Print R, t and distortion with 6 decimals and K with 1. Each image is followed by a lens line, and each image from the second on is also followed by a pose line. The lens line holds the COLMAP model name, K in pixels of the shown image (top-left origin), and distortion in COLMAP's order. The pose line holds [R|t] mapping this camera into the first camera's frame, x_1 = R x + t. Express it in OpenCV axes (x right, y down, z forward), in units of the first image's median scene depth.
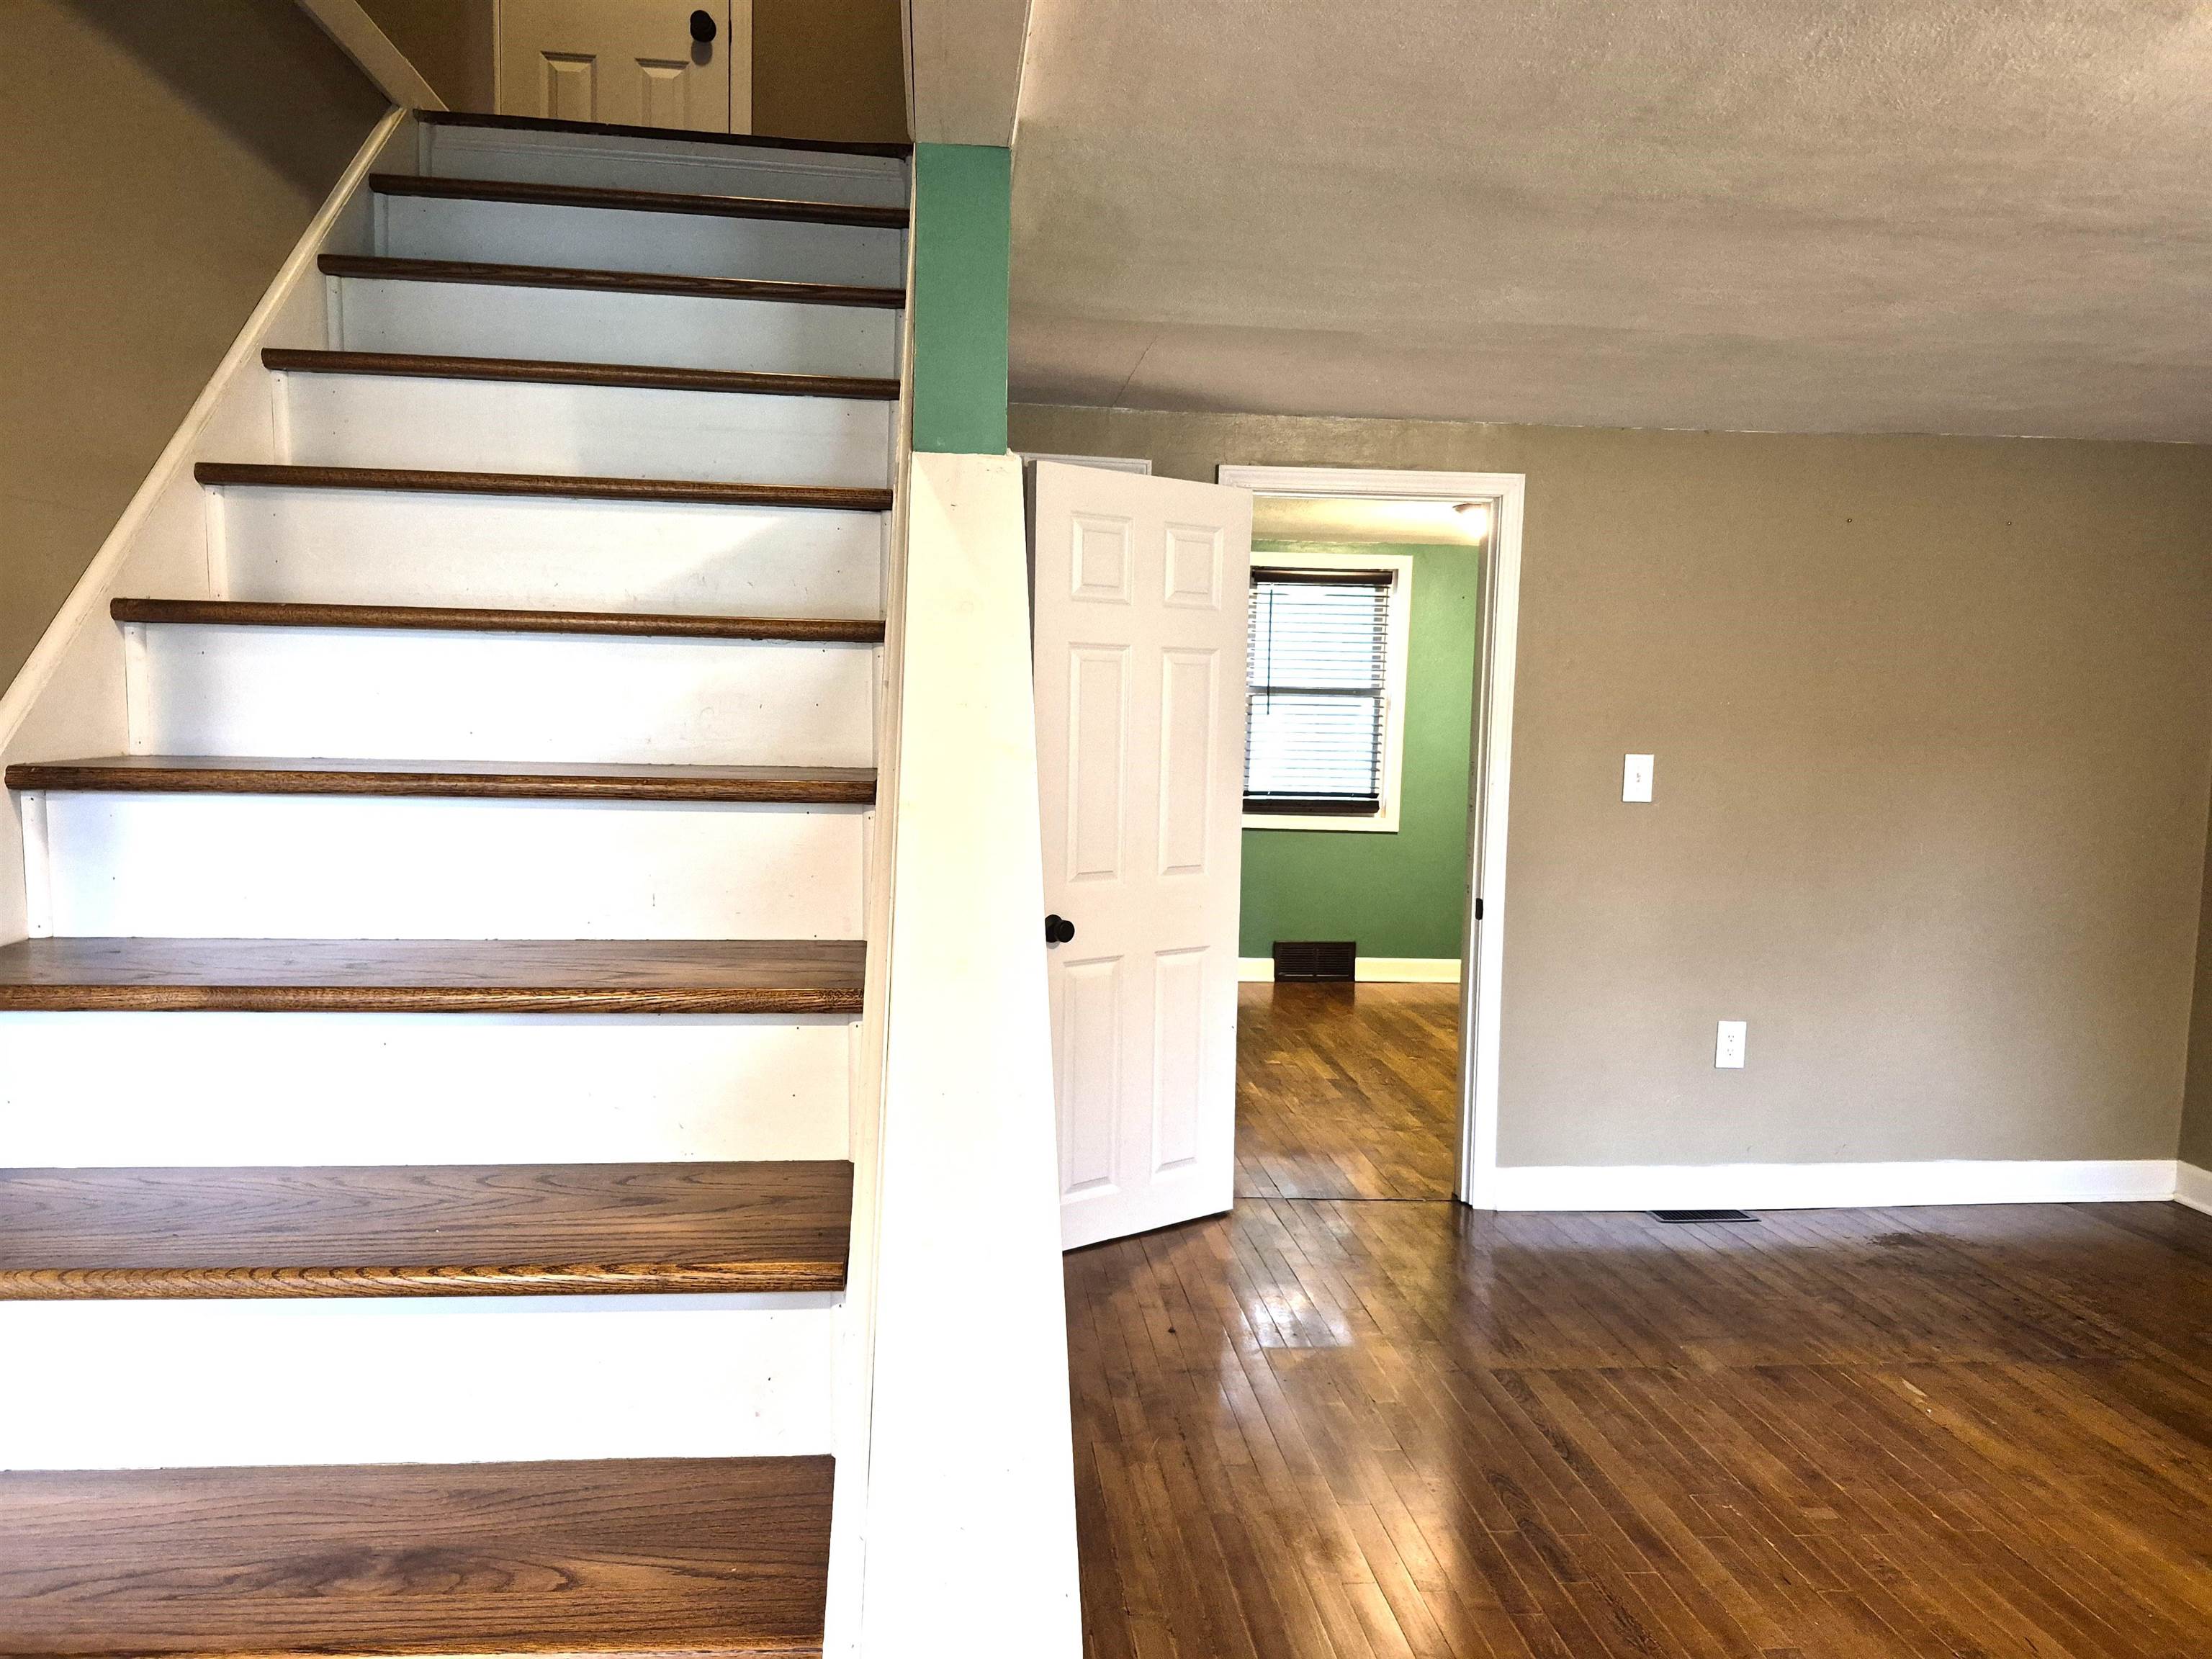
lens RADIAL K [[1556.1, 0, 1099.7], [0, 1556.1, 856.2], [0, 0, 1]] dist [0.070656, -0.048044]
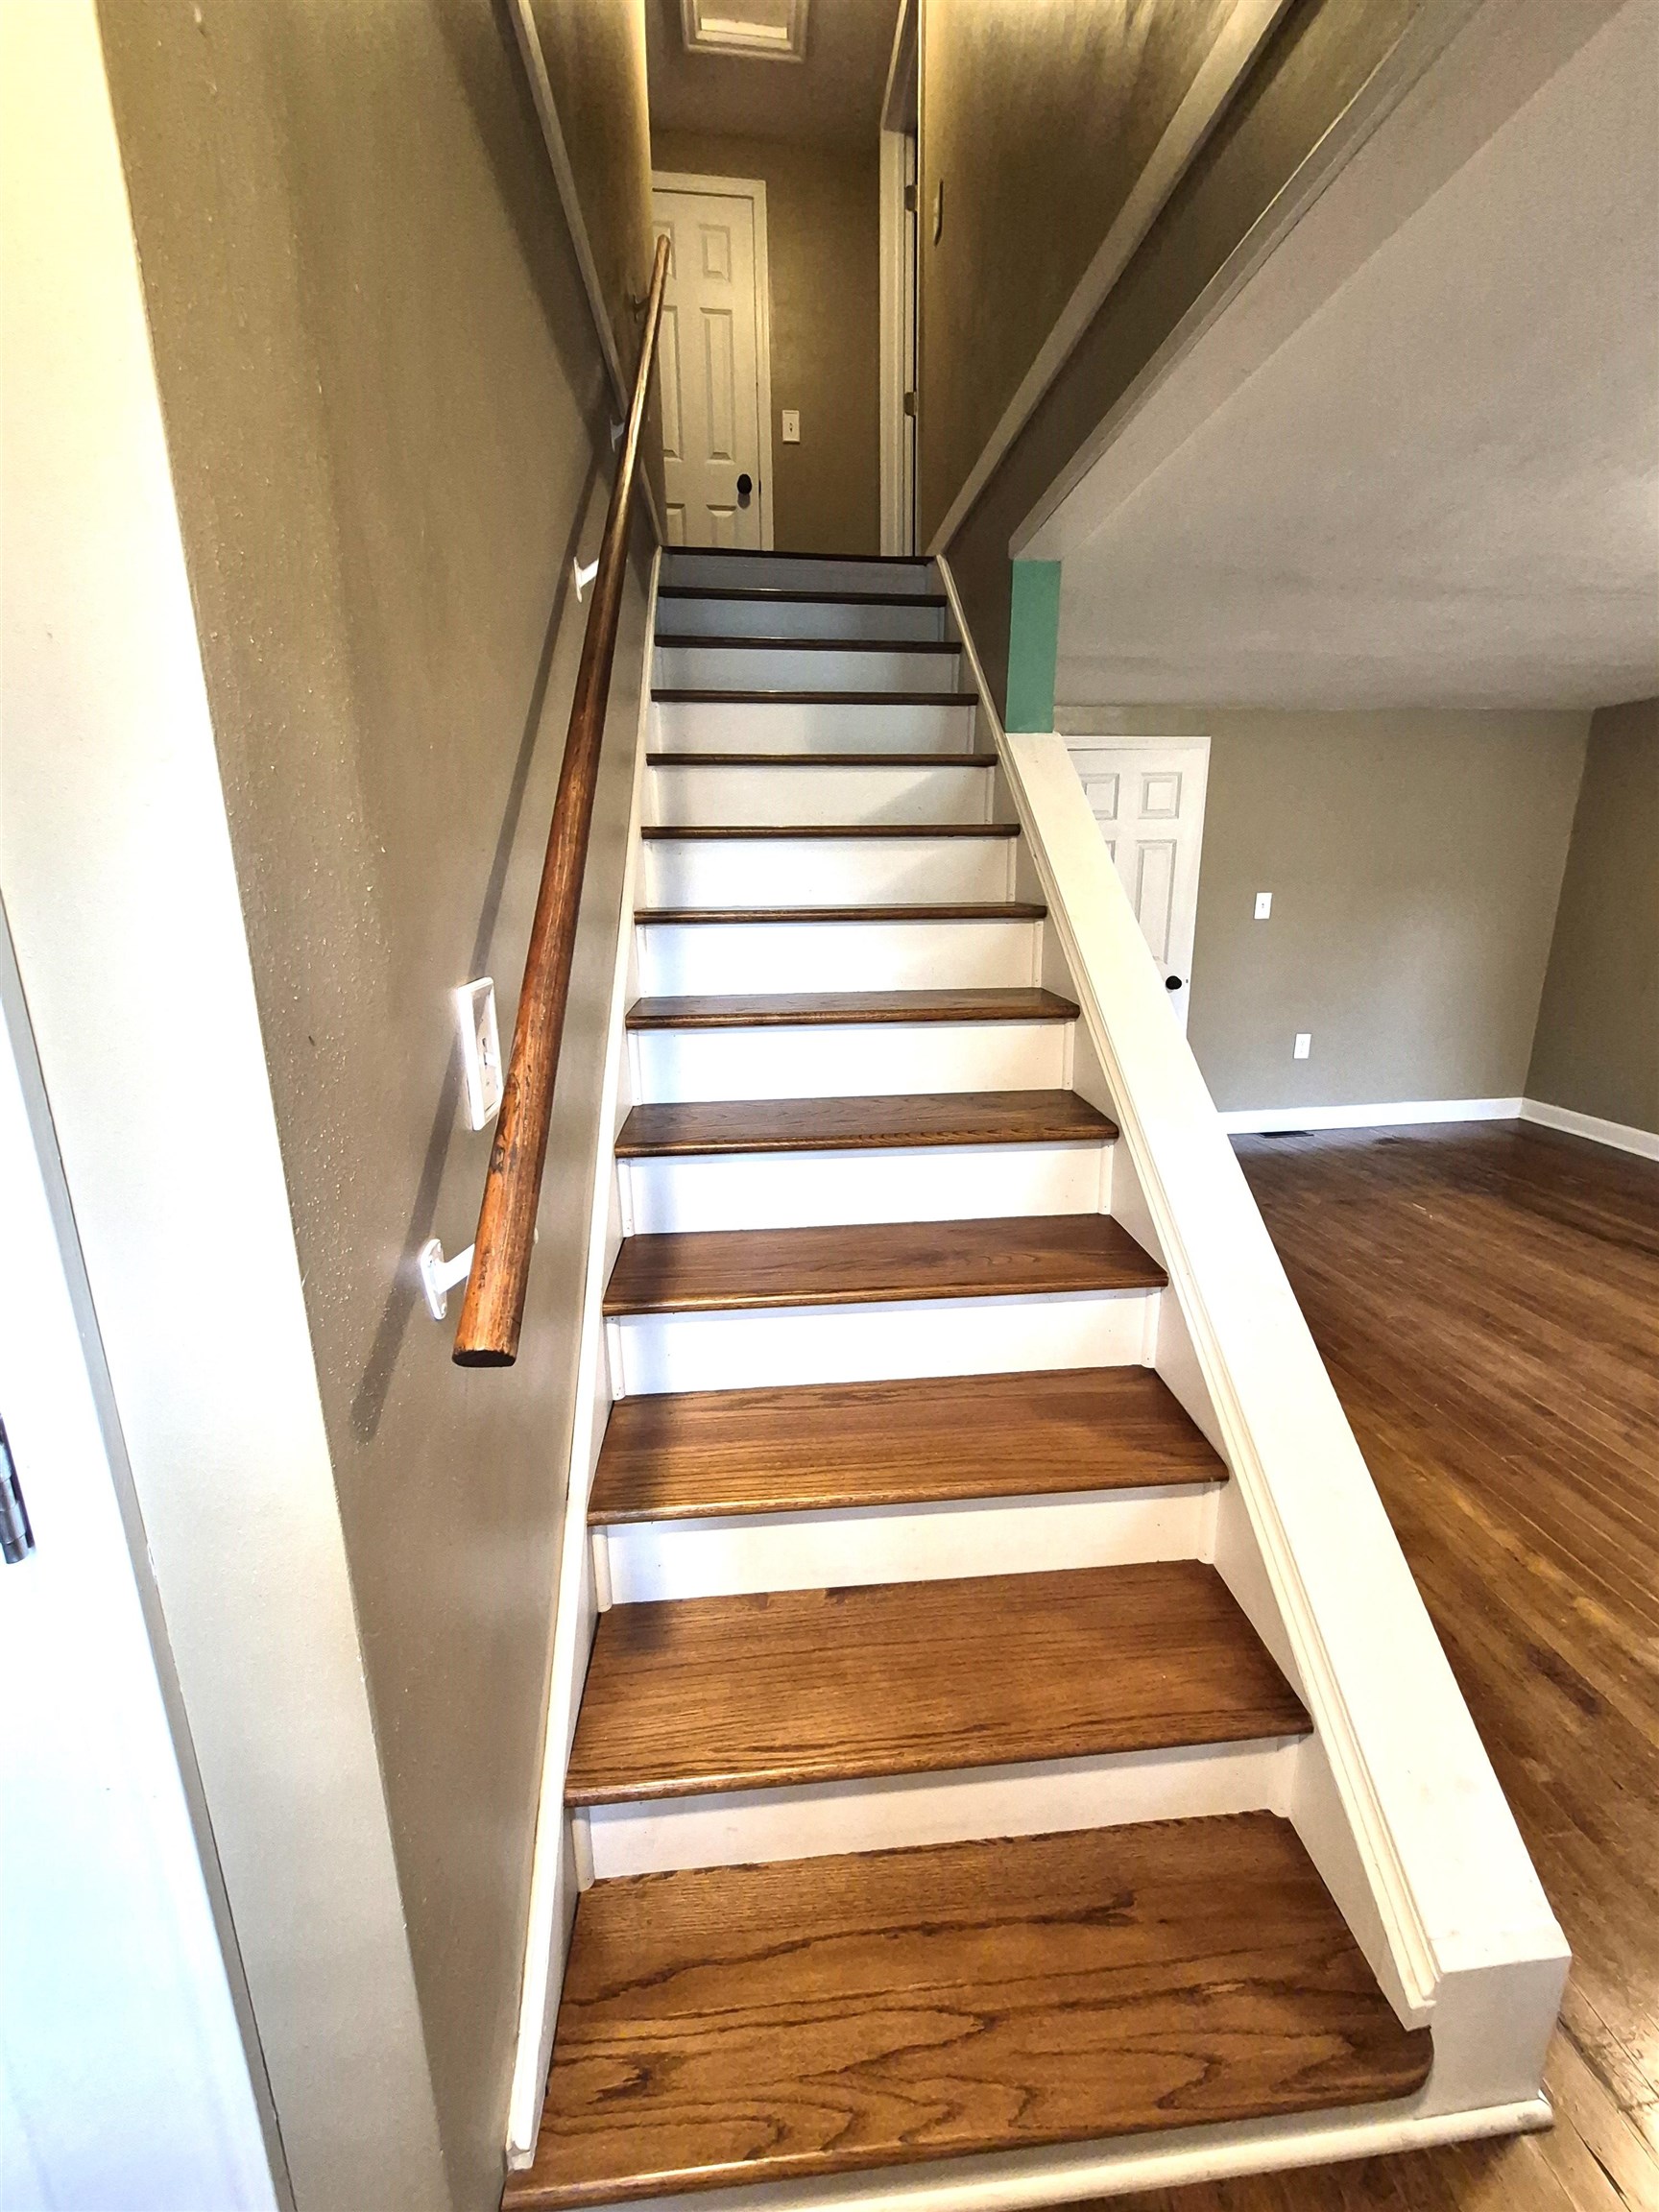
lens RADIAL K [[857.1, 0, 869.4], [0, 857.1, 1096.5], [0, 0, 1]] dist [0.013561, 0.000085]
pose [[0.999481, -0.031597, 0.006343, -0.153508], [0.030312, 0.988524, 0.147988, 0.009253], [-0.010947, -0.147719, 0.988969, -0.049382]]
